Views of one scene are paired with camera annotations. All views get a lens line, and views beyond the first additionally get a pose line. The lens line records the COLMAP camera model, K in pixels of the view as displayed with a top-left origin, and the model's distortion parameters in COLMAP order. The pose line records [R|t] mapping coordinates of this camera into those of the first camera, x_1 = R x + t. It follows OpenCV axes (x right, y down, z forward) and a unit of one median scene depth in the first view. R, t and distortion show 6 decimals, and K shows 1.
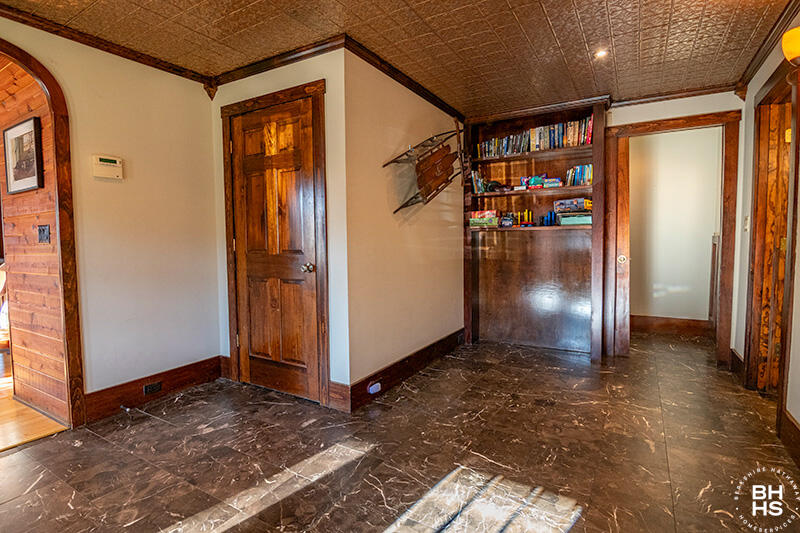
lens RADIAL K [[399.5, 0, 397.3], [0, 399.5, 261.3], [0, 0, 1]] dist [-0.015434, -0.002514]
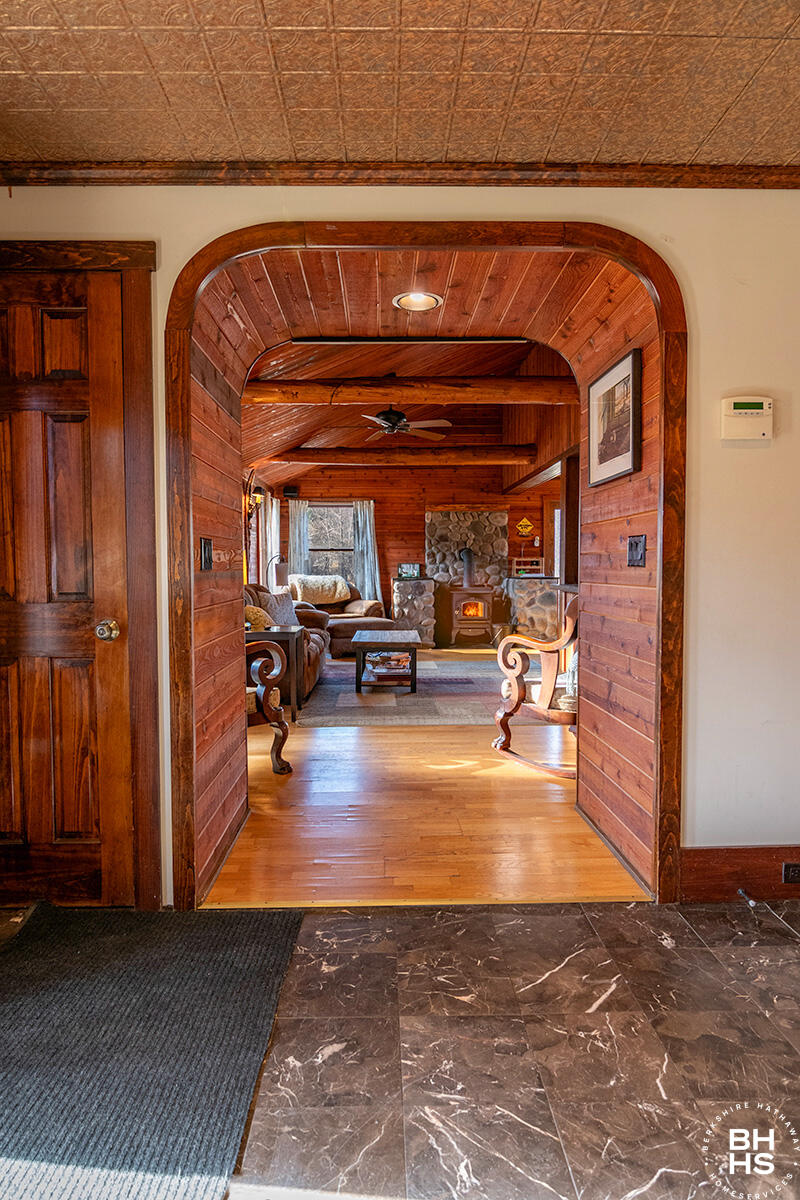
lens RADIAL K [[765.4, 0, 389.3], [0, 765.4, 599.3], [0, 0, 1]] dist [0.010454, -0.000080]
pose [[0.525416, 0.048617, -0.849456, -0.130582], [-0.048084, 0.998467, 0.027404, -0.011964], [0.849486, 0.026446, 0.526948, 0.101960]]
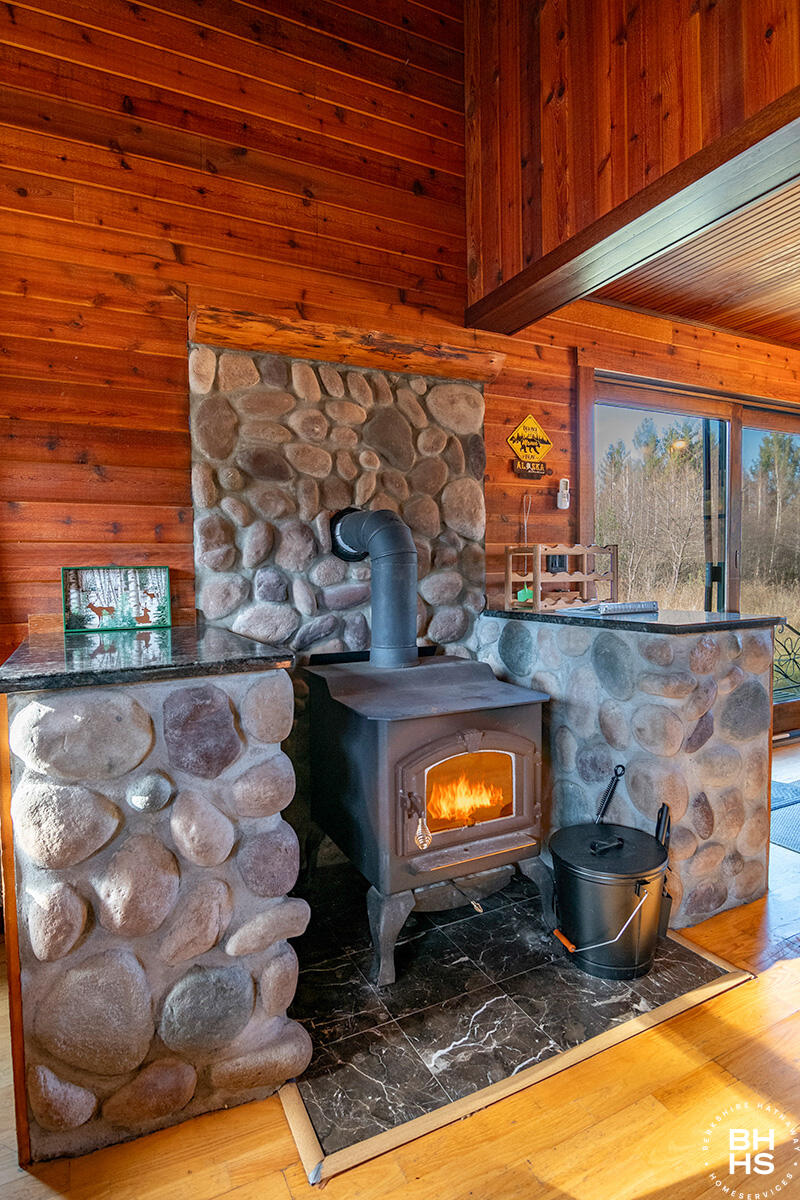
lens RADIAL K [[638.4, 0, 397.5], [0, 638.4, 602.5], [0, 0, 1]] dist [-0.013890, -0.000358]
pose [[0.840870, 0.031439, -0.540323, -0.879405], [-0.025896, 0.999505, 0.017858, -0.029931], [0.540617, -0.001024, 0.841268, 0.588819]]
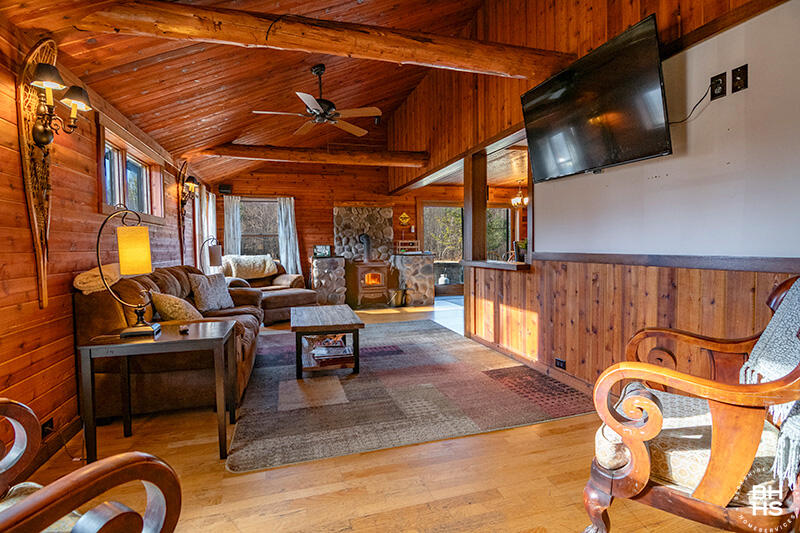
lens RADIAL K [[399.5, 0, 404.9], [0, 399.5, 261.1], [0, 0, 1]] dist [-0.015434, -0.002514]
pose [[0.741891, 0.027070, -0.669974, -0.426089], [-0.030266, 0.999518, 0.006869, -0.014474], [0.669837, 0.015181, 0.742353, 0.245478]]
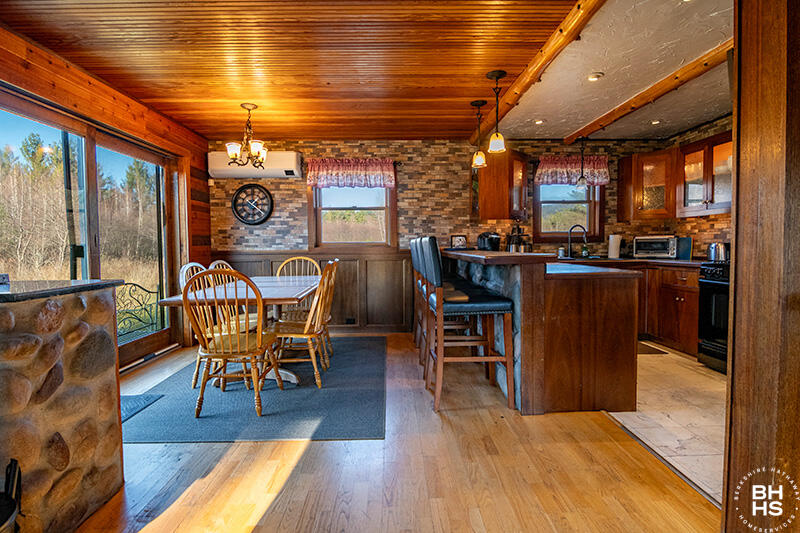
lens RADIAL K [[399.5, 0, 396.7], [0, 399.5, 260.1], [0, 0, 1]] dist [-0.015434, -0.002514]
pose [[0.859091, -0.011615, 0.511692, -0.869833], [0.021951, 0.999659, -0.014162, -0.028380], [-0.511353, 0.023399, 0.859052, 0.618014]]
